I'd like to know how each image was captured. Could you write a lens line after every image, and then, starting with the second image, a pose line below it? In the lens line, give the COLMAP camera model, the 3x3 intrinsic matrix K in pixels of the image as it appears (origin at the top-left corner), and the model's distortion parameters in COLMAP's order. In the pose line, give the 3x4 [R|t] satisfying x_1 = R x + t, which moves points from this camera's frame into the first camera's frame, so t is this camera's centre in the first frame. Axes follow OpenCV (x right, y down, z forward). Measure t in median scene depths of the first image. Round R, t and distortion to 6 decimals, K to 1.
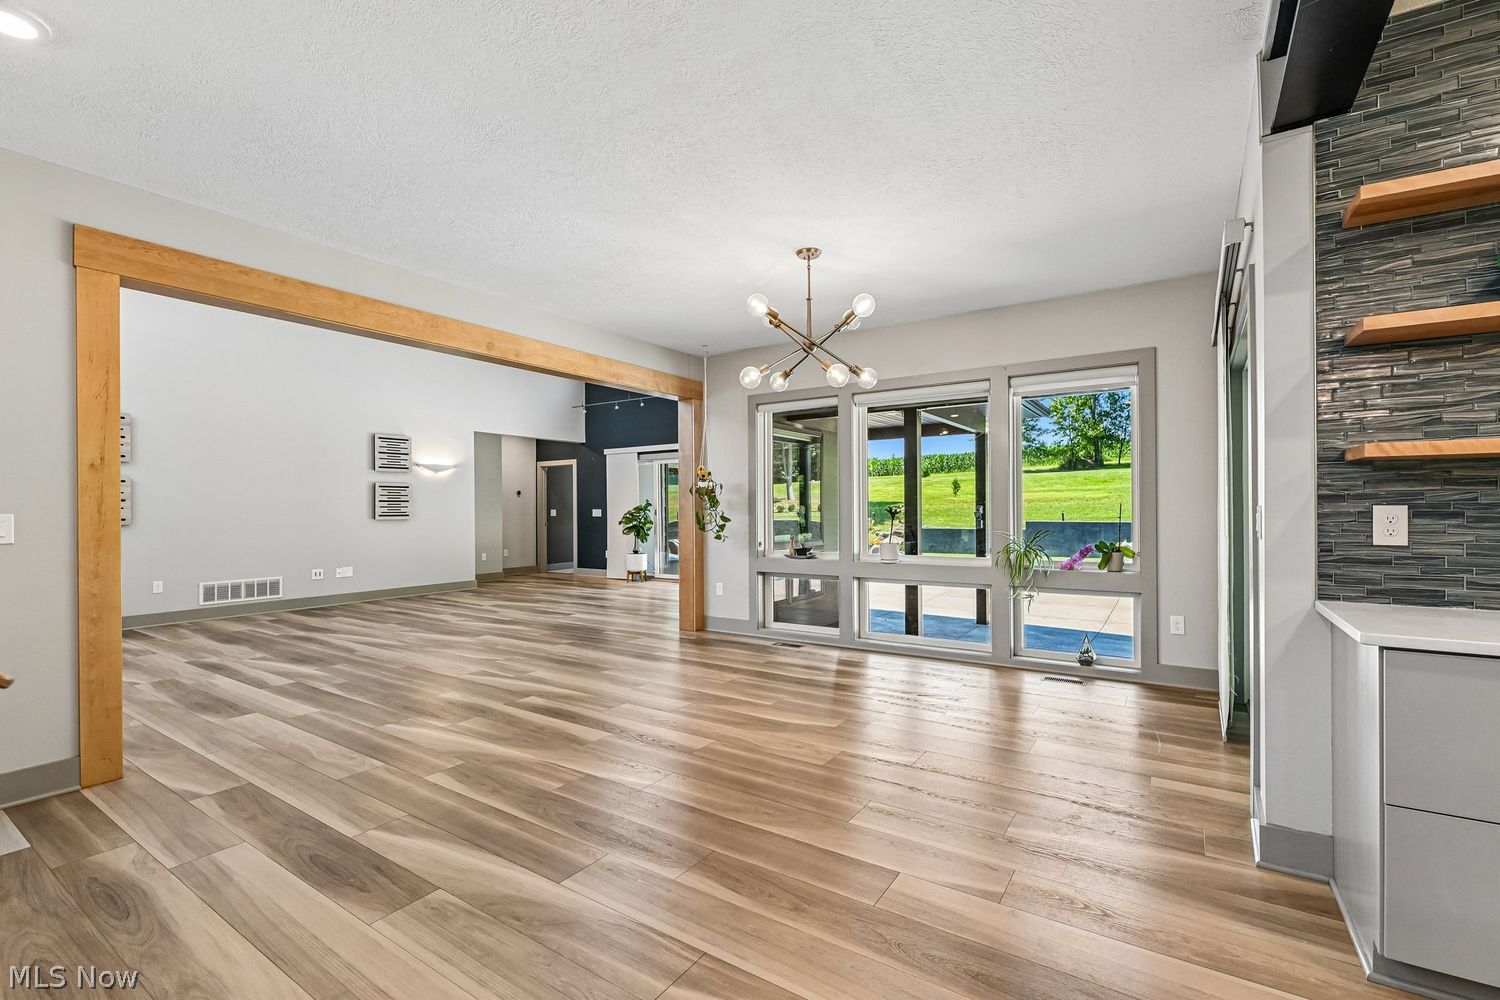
lens RADIAL K [[658.4, 0, 748.3], [0, 658.4, 505.4], [0, 0, 1]] dist [0.000197, -0.002853]
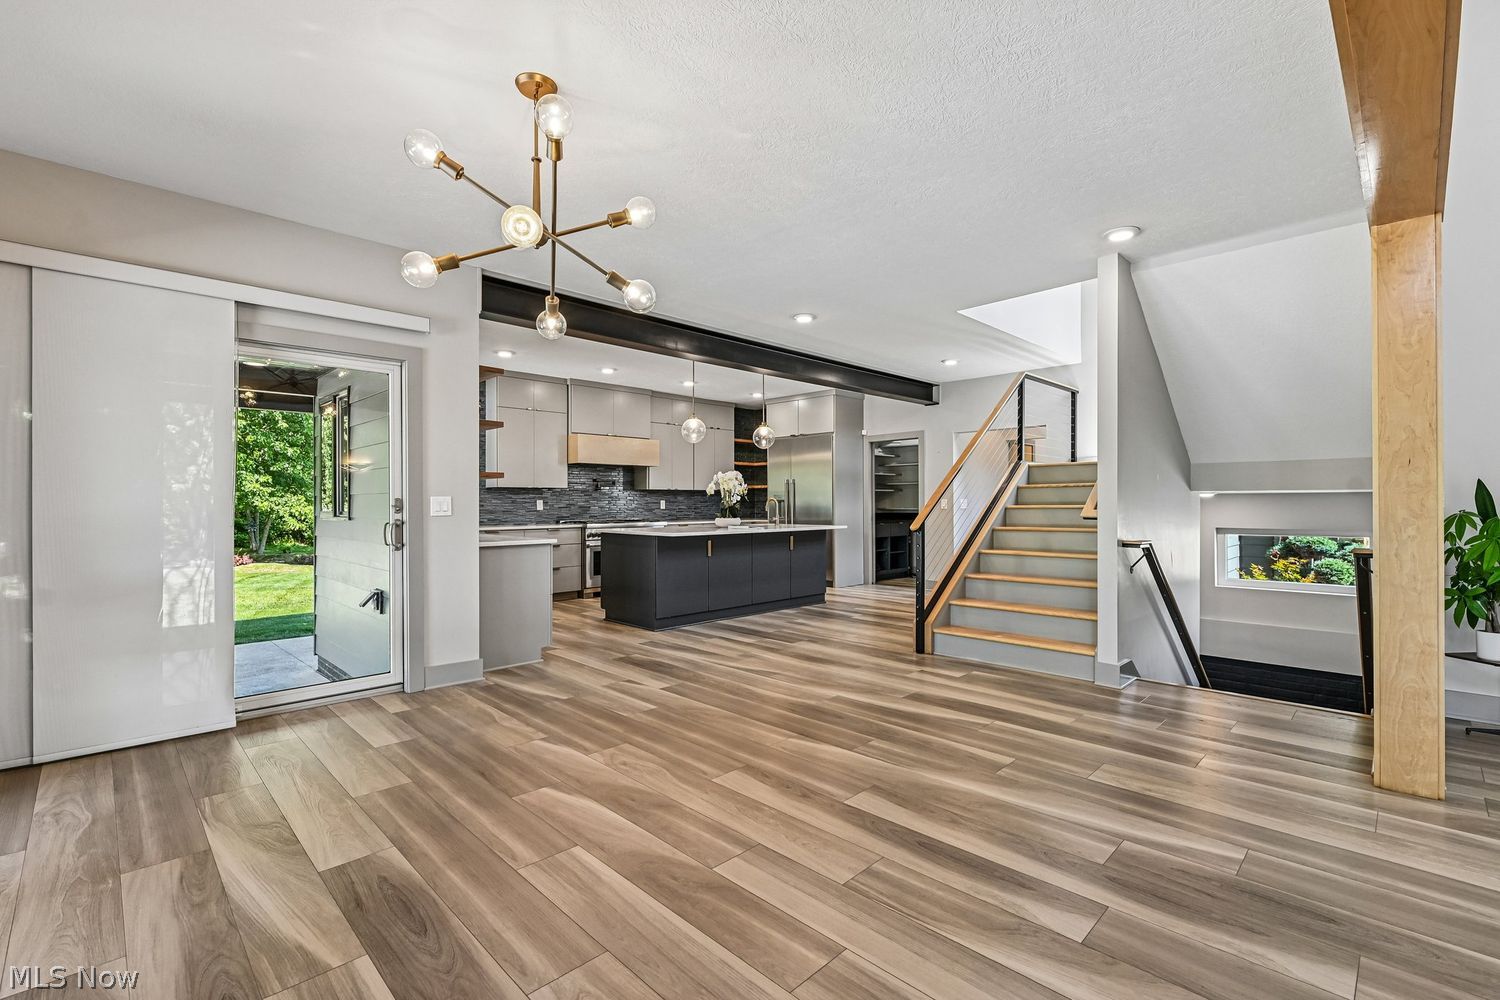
lens RADIAL K [[658.4, 0, 753.0], [0, 658.4, 508.4], [0, 0, 1]] dist [0.000197, -0.002853]
pose [[-0.980913, 0.008062, 0.194280, -0.192393], [0.009084, 0.999949, 0.004368, 0.015207], [-0.194235, 0.006049, -0.980936, 1.317714]]
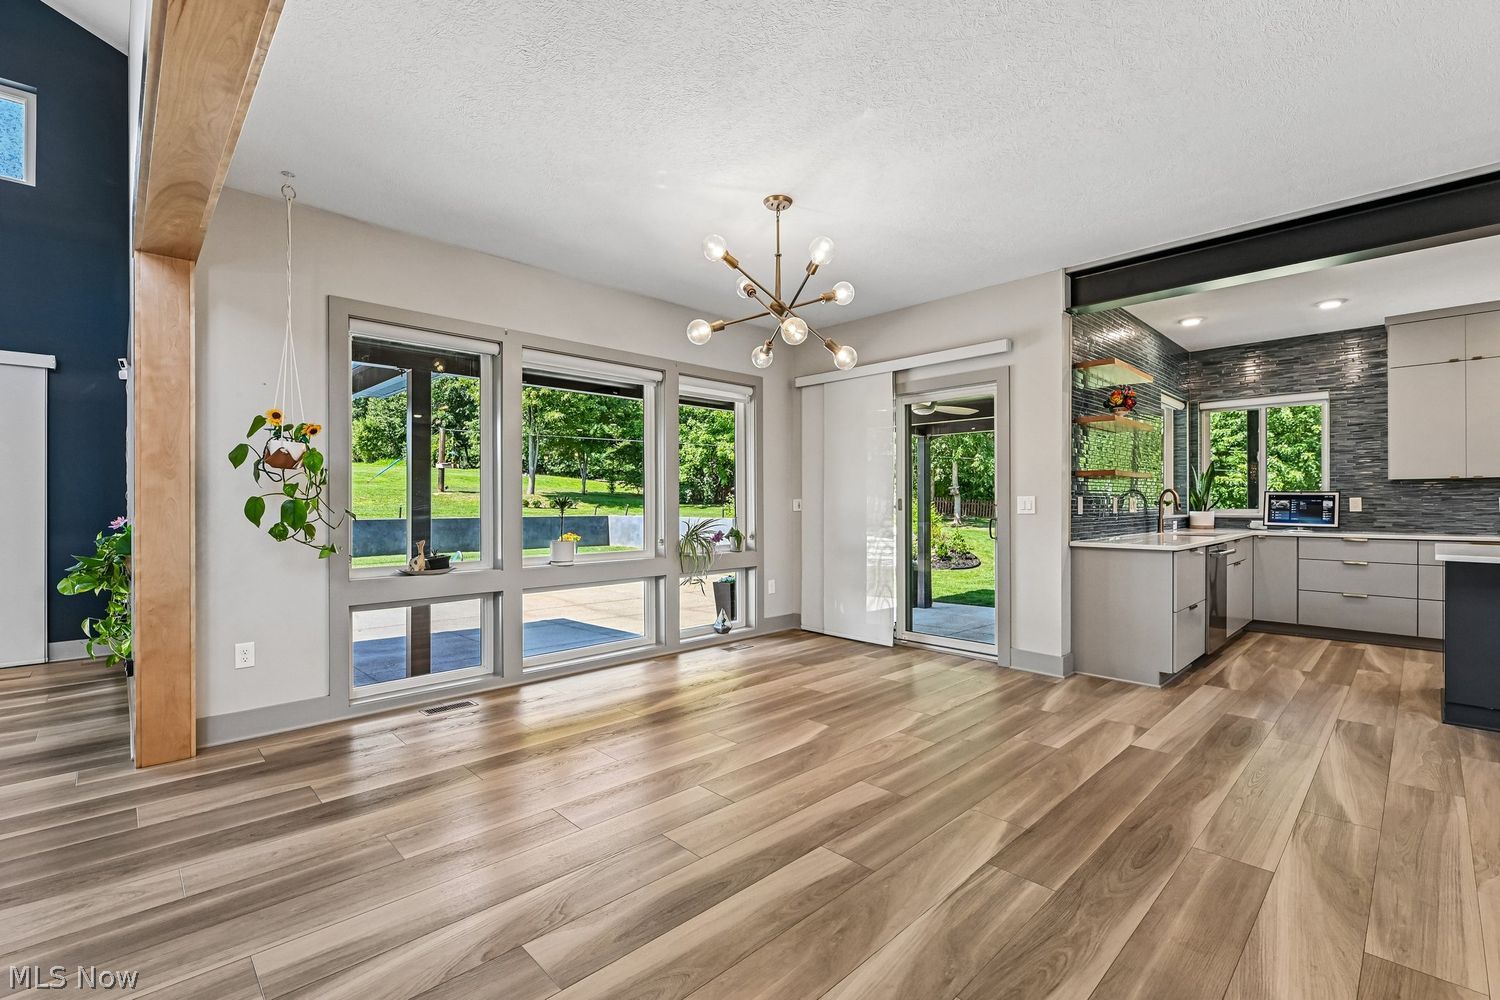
lens RADIAL K [[658.4, 0, 759.6], [0, 658.4, 498.5], [0, 0, 1]] dist [0.000197, -0.002853]
pose [[0.200832, 0.013419, 0.979534, -0.640416], [-0.003454, 0.999910, -0.012990, 0.017083], [-0.979620, -0.000775, 0.200860, 0.709852]]
